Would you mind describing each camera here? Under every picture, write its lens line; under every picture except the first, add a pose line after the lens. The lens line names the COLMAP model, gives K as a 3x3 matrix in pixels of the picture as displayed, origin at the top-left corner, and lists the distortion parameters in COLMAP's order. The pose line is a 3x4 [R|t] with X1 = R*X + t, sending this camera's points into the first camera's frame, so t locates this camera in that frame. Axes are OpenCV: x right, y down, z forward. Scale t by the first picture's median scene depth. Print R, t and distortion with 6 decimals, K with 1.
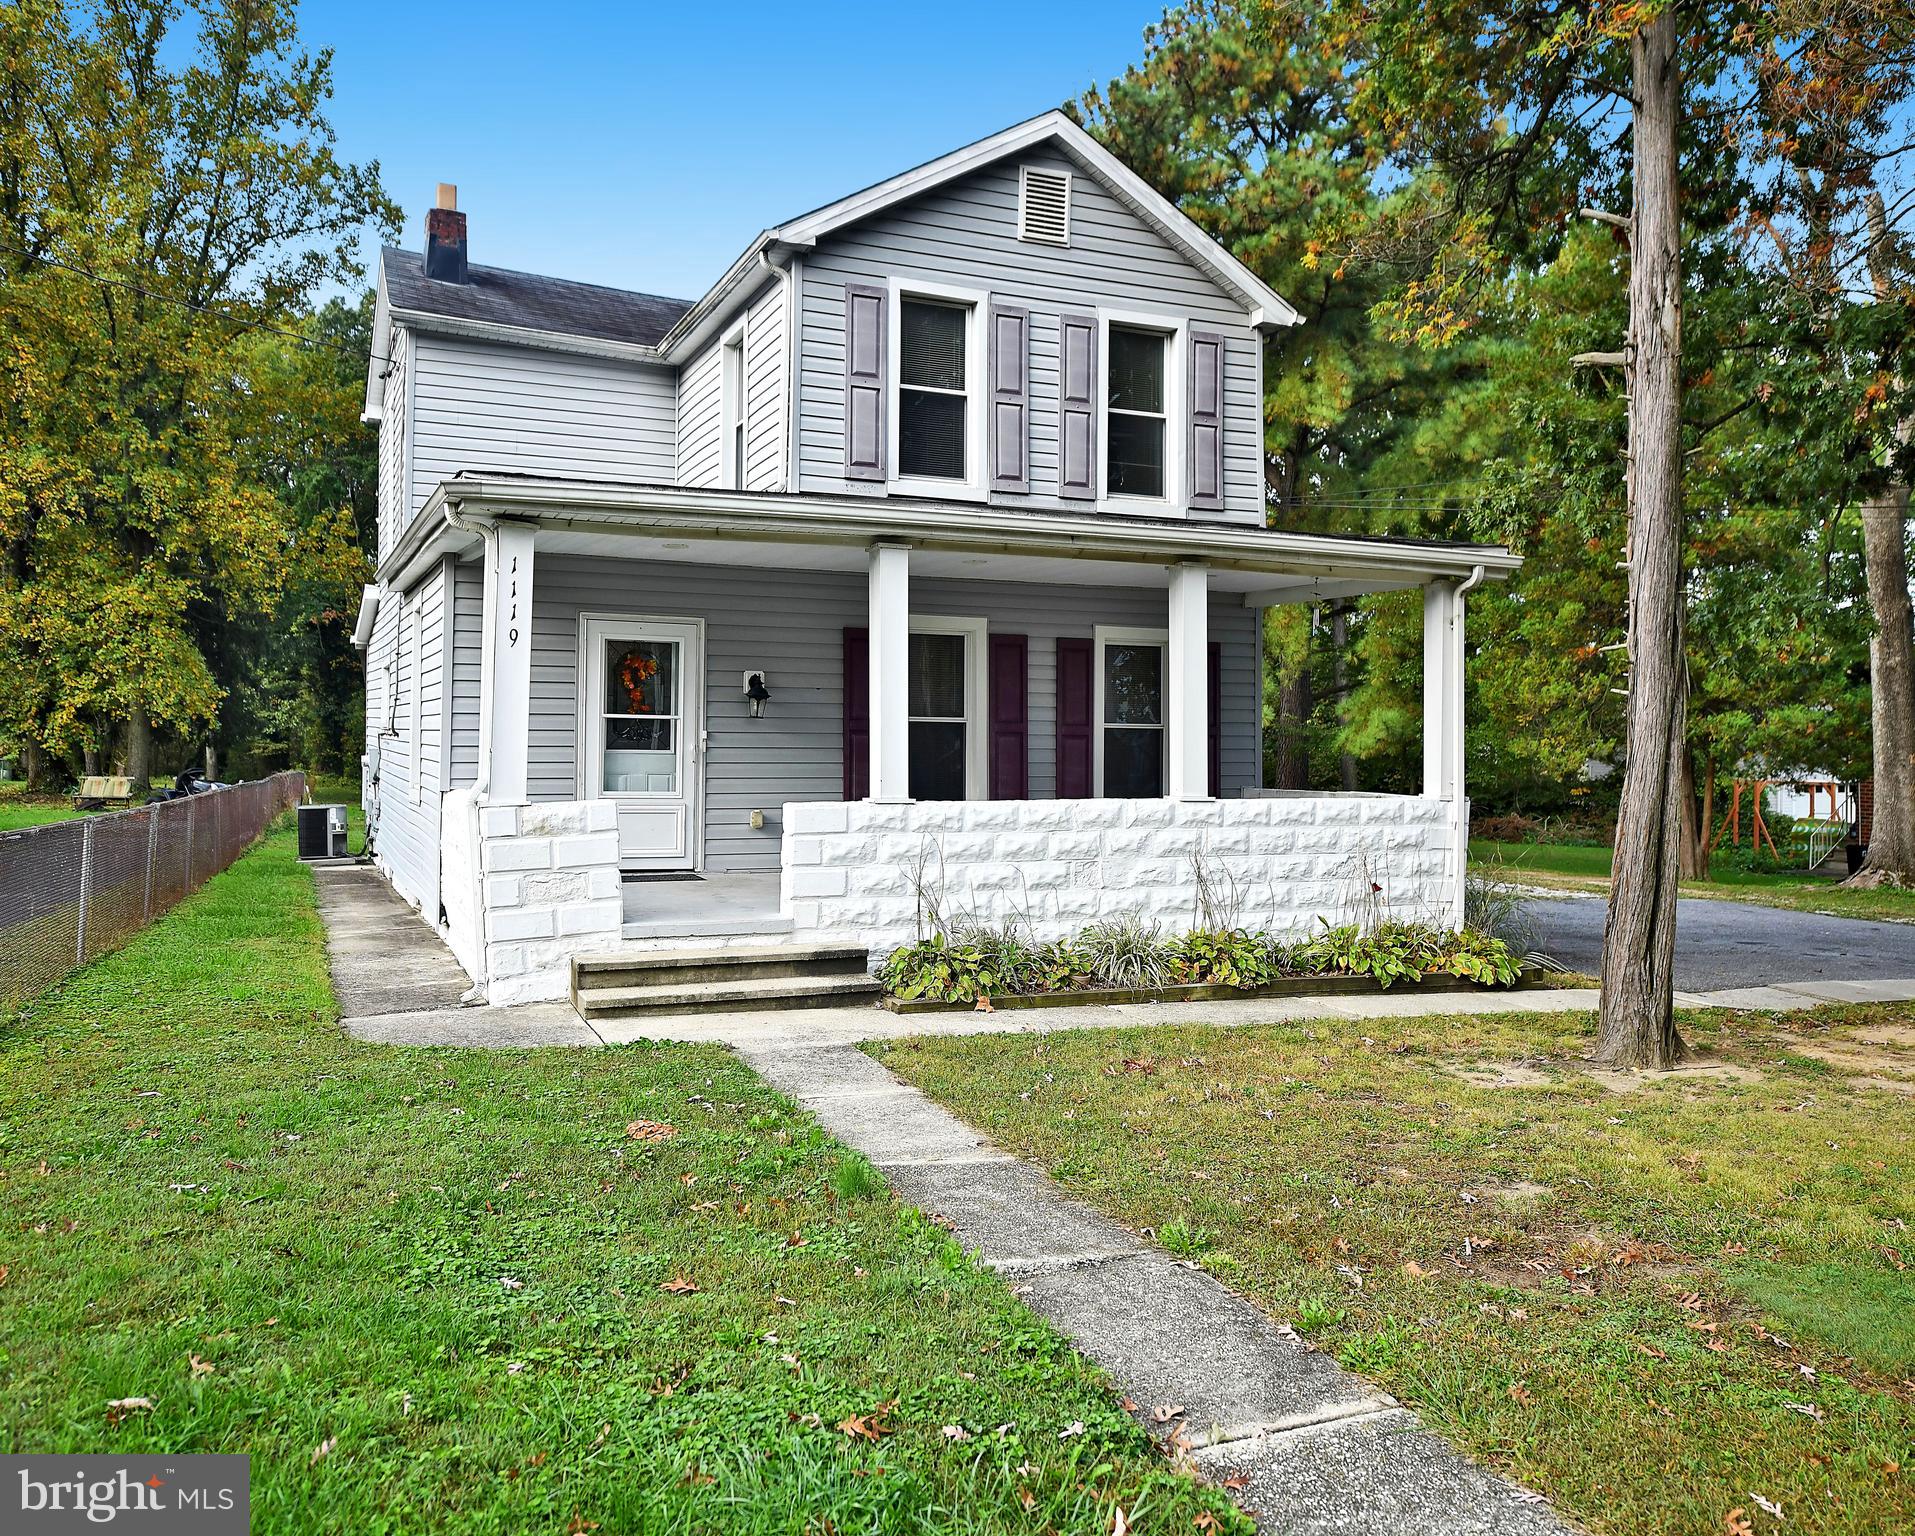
lens RADIAL K [[1508.3, 0, 996.4], [0, 1508.3, 767.0], [0, 0, 1]] dist [-0.000517, -0.000941]
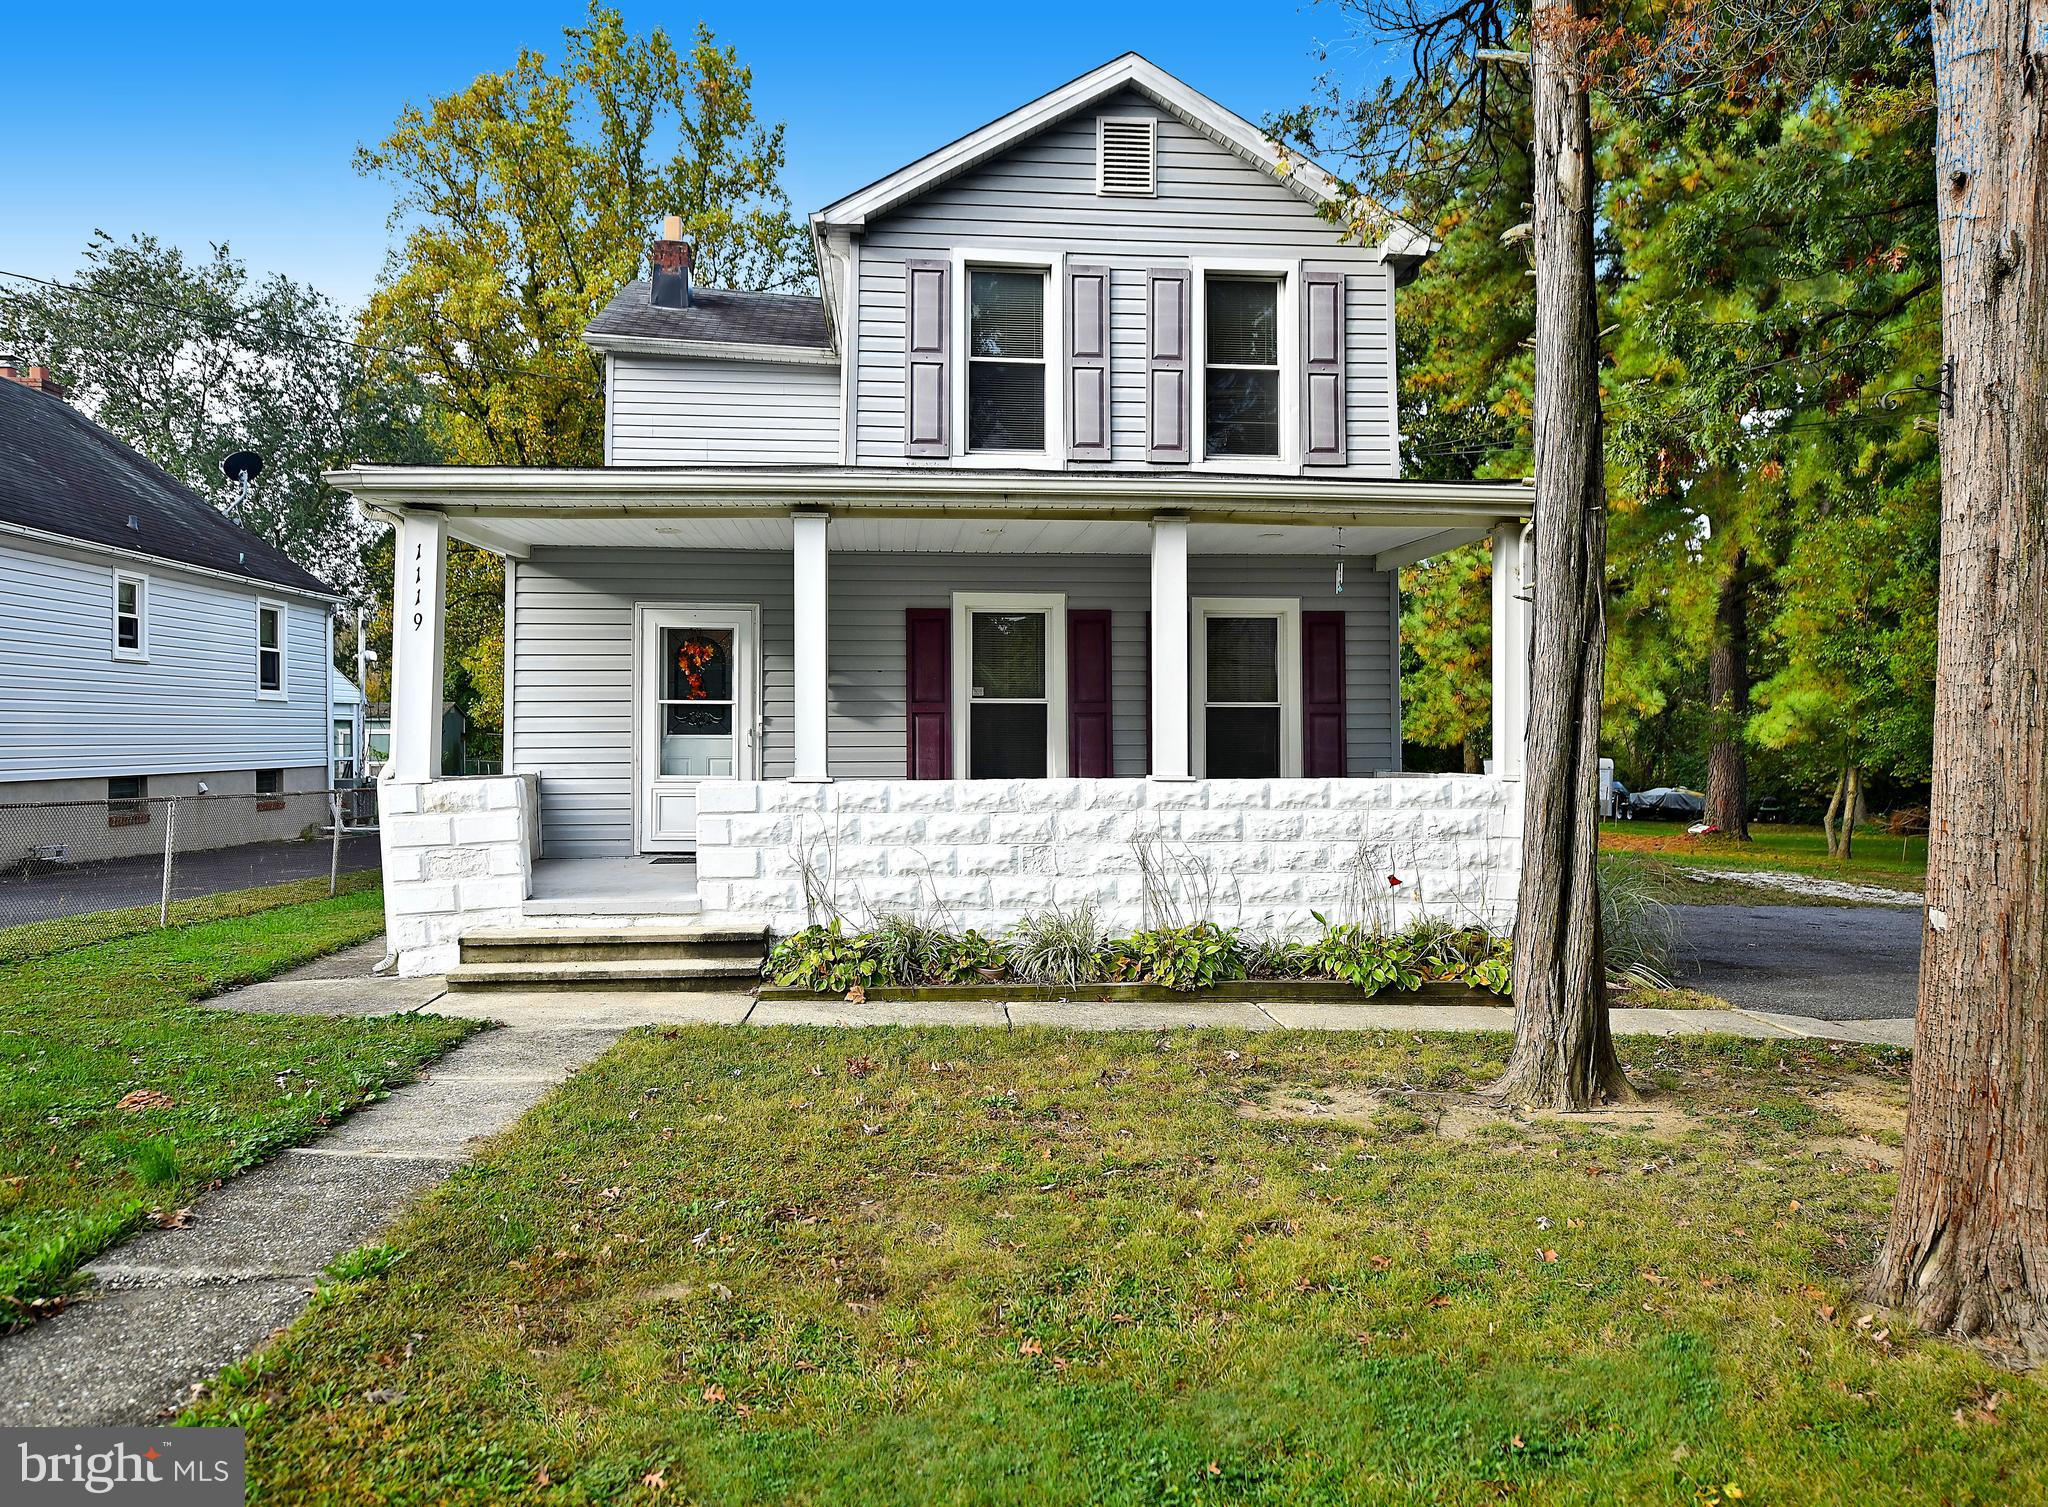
lens RADIAL K [[1467.4, 0, 1057.4], [0, 1467.4, 747.2], [0, 0, 1]] dist [0.000337, 0.000366]
pose [[0.951974, -0.011008, -0.305982, 0.304685], [0.006535, 0.999856, -0.015636, 0.014487], [0.306110, 0.012886, 0.951909, 0.130551]]
